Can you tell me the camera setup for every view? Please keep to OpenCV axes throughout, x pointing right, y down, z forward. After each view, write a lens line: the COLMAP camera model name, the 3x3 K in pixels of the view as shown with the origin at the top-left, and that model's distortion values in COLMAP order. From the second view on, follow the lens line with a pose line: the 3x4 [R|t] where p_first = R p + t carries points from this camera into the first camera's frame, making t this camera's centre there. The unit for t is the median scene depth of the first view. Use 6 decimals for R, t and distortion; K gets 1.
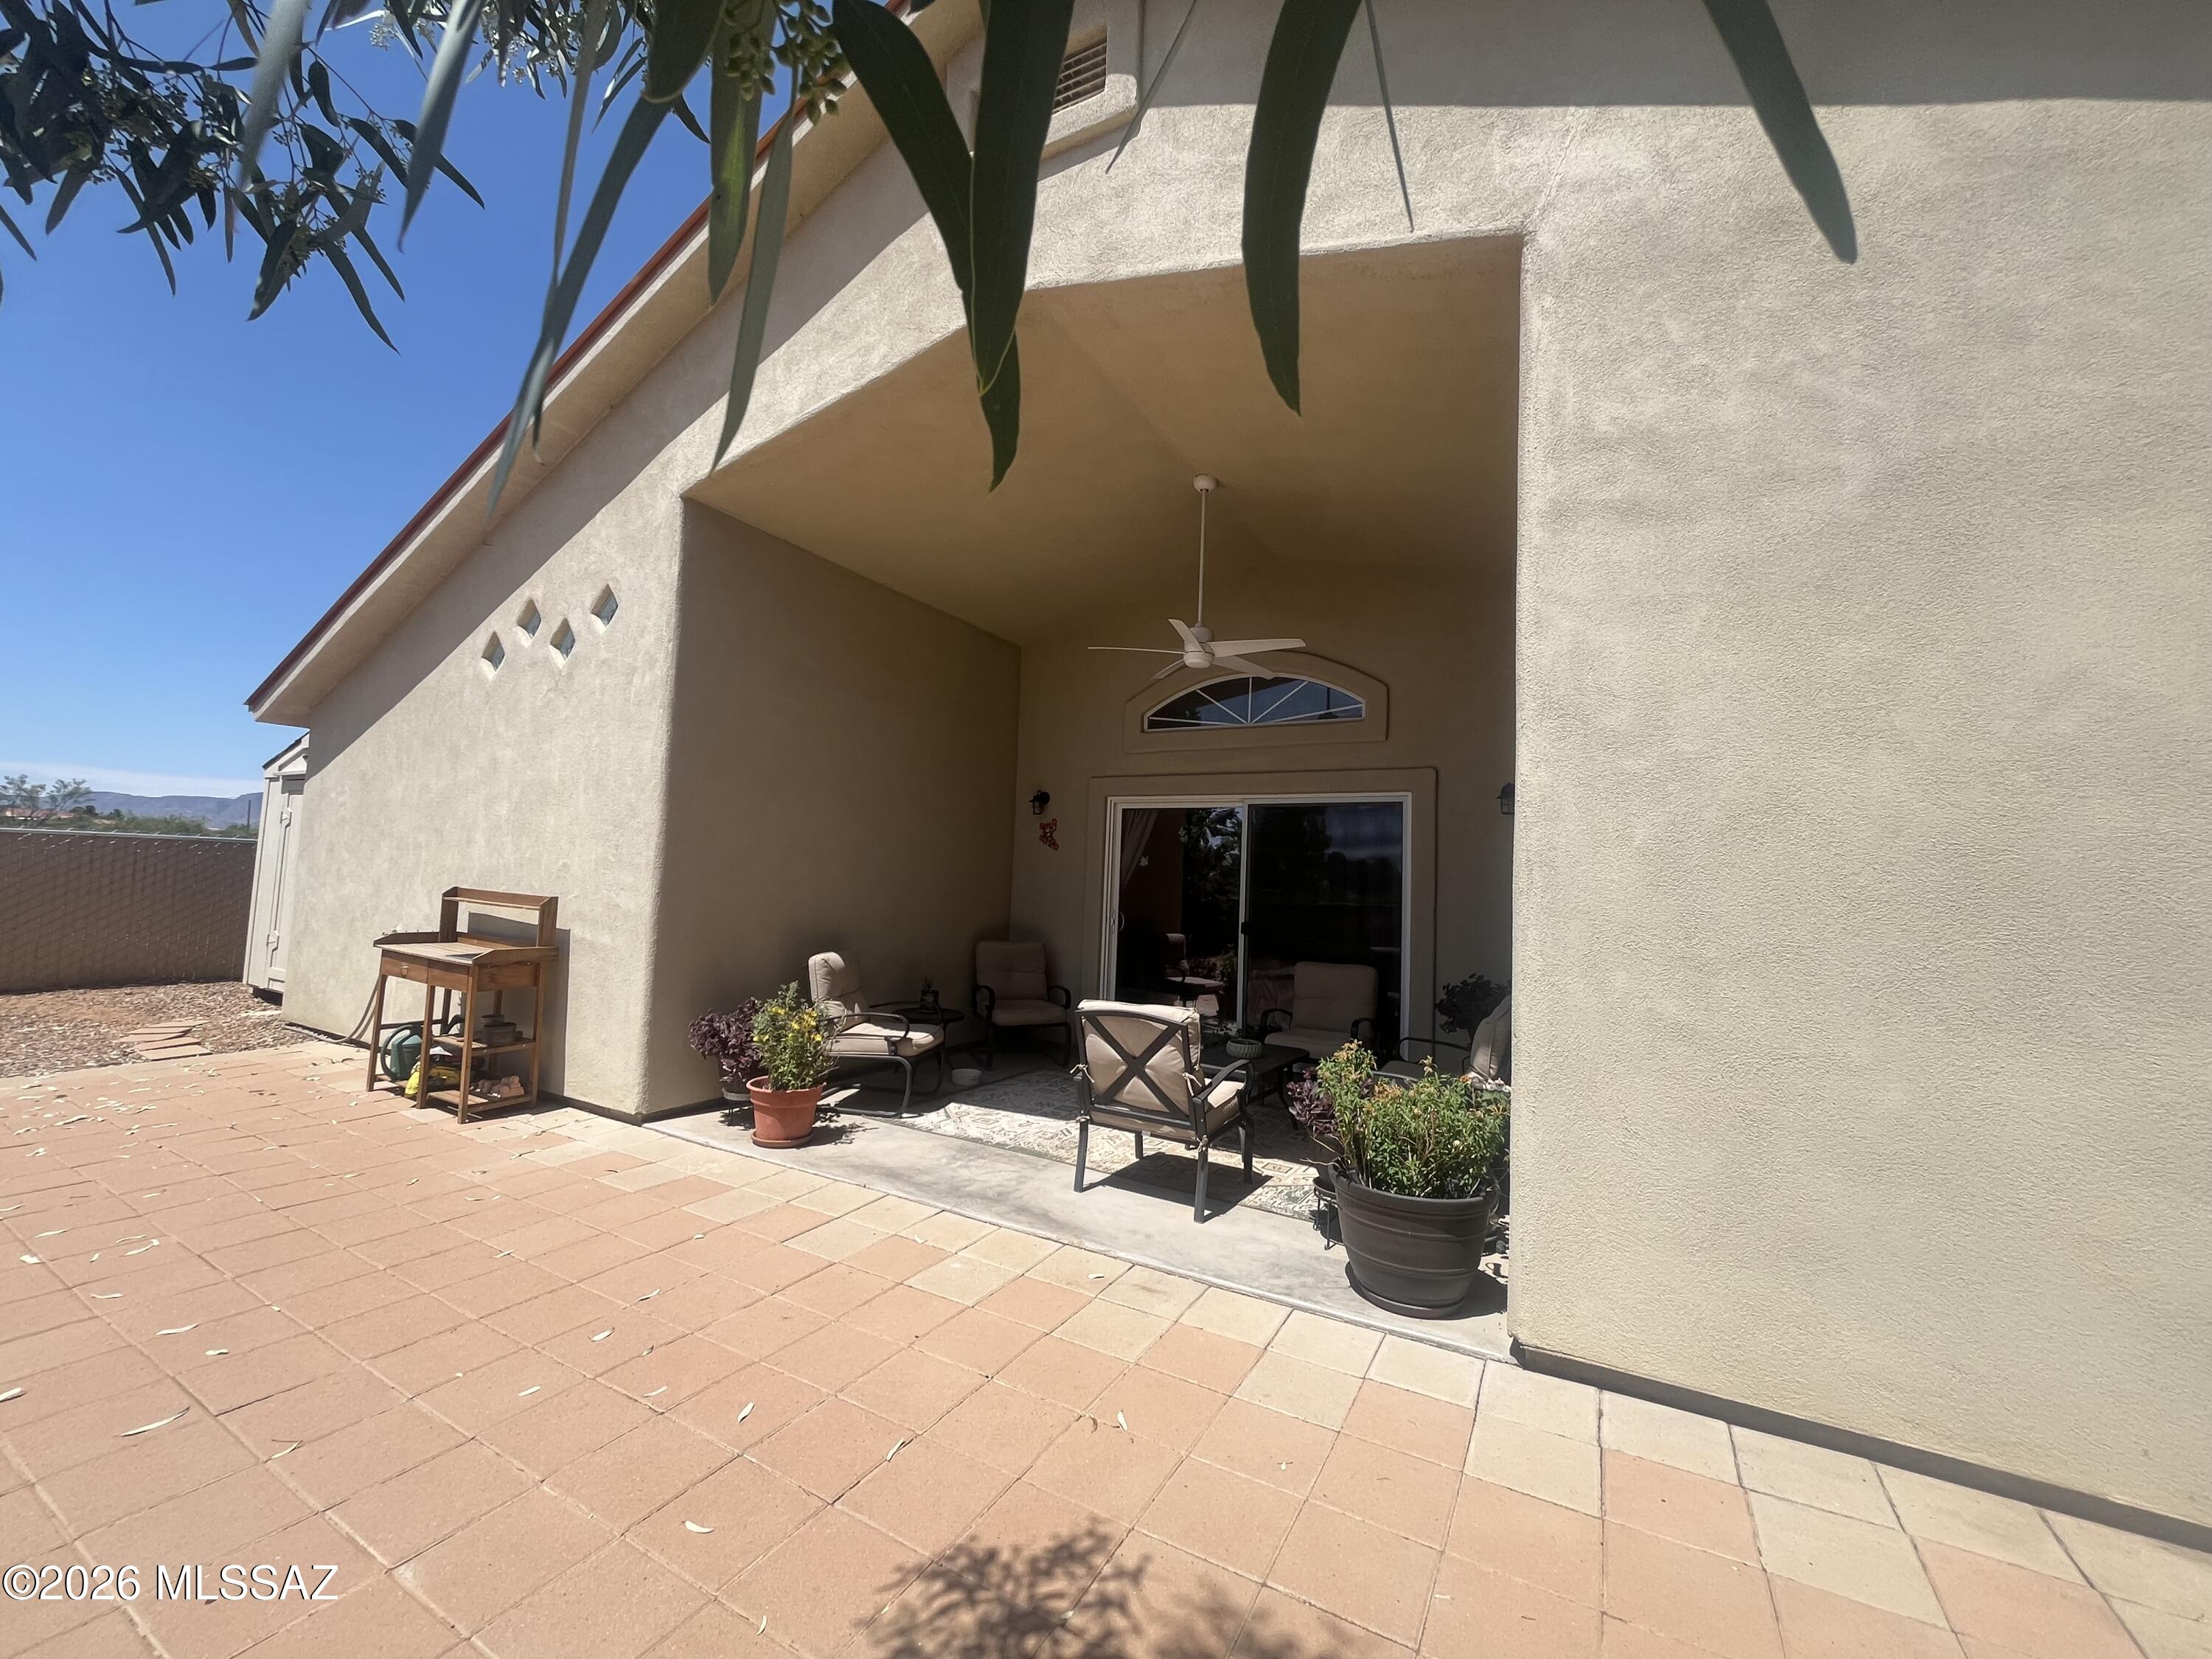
lens RADIAL K [[888.9, 0, 1098.8], [0, 888.9, 828.8], [0, 0, 1]] dist [-0.001894, -0.000204]
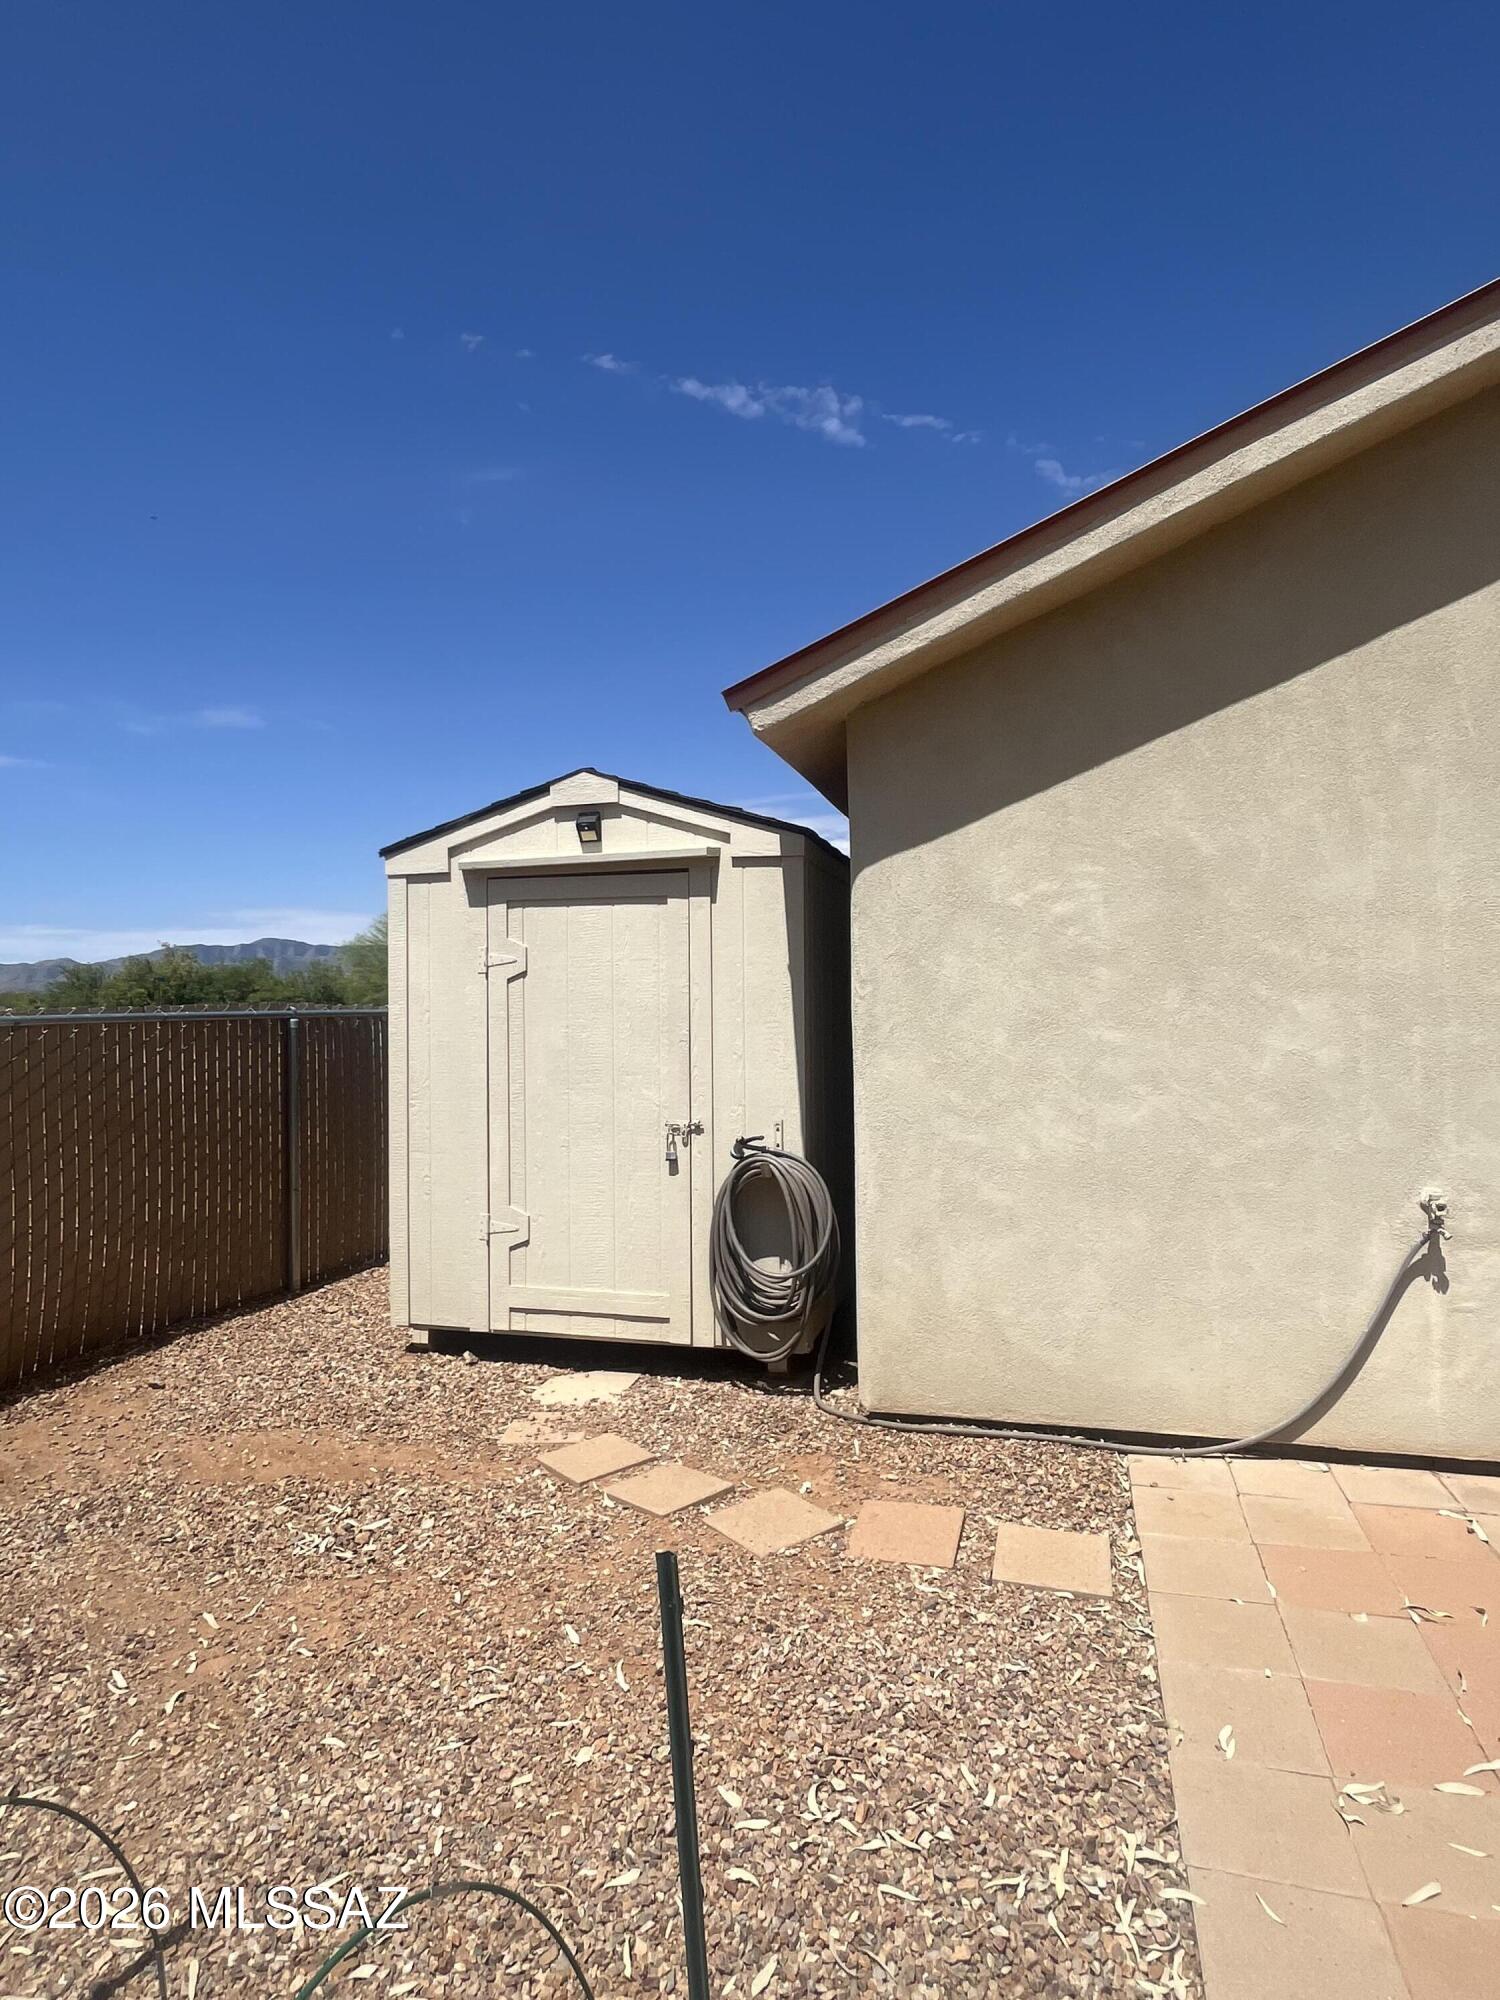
lens RADIAL K [[1043.3, 0, 754.1], [0, 1043.3, 1003.1], [0, 0, 1]] dist [0.001981, -0.000312]
pose [[0.962554, -0.054310, 0.265596, -1.515489], [0.039680, 0.997401, 0.060146, -0.033632], [-0.268172, -0.047355, 0.962207, 0.712237]]
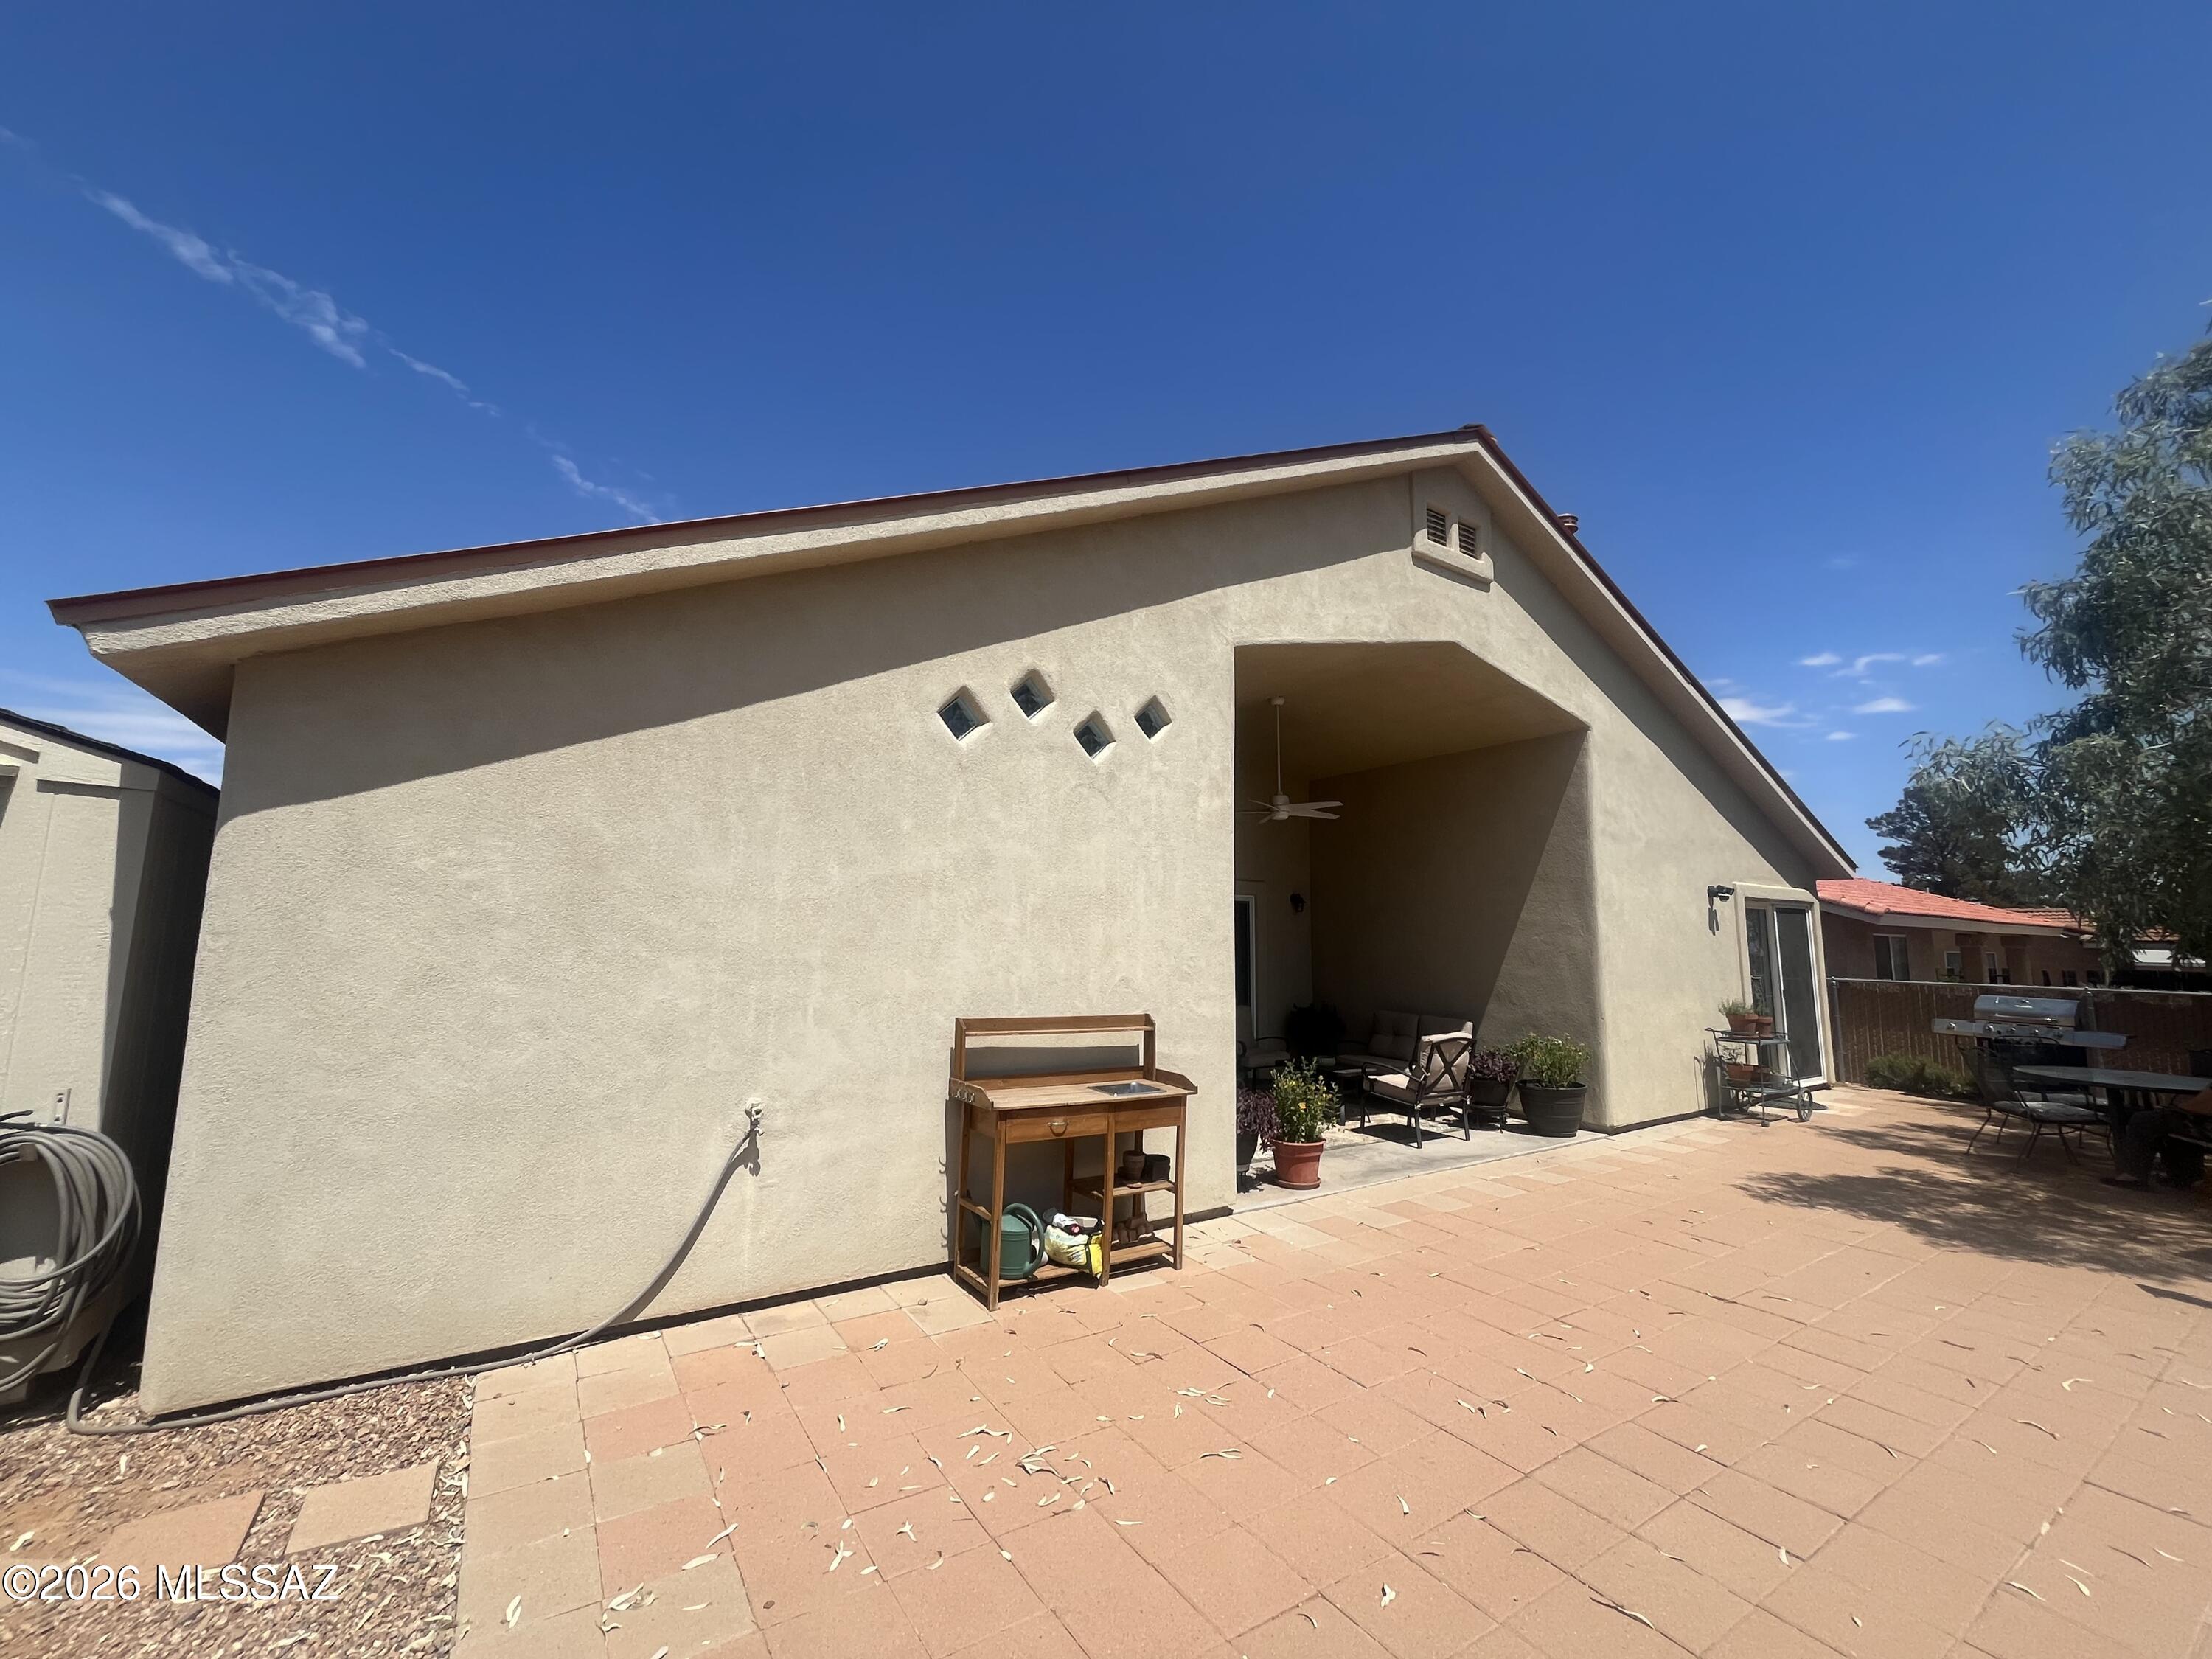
lens RADIAL K [[888.9, 0, 1092.0], [0, 888.9, 825.0], [0, 0, 1]] dist [-0.001894, -0.000204]
pose [[0.463608, 0.077608, 0.882635, -1.505452], [-0.050088, 0.996859, -0.061342, -0.065449], [-0.884624, -0.015771, 0.466039, 0.607999]]
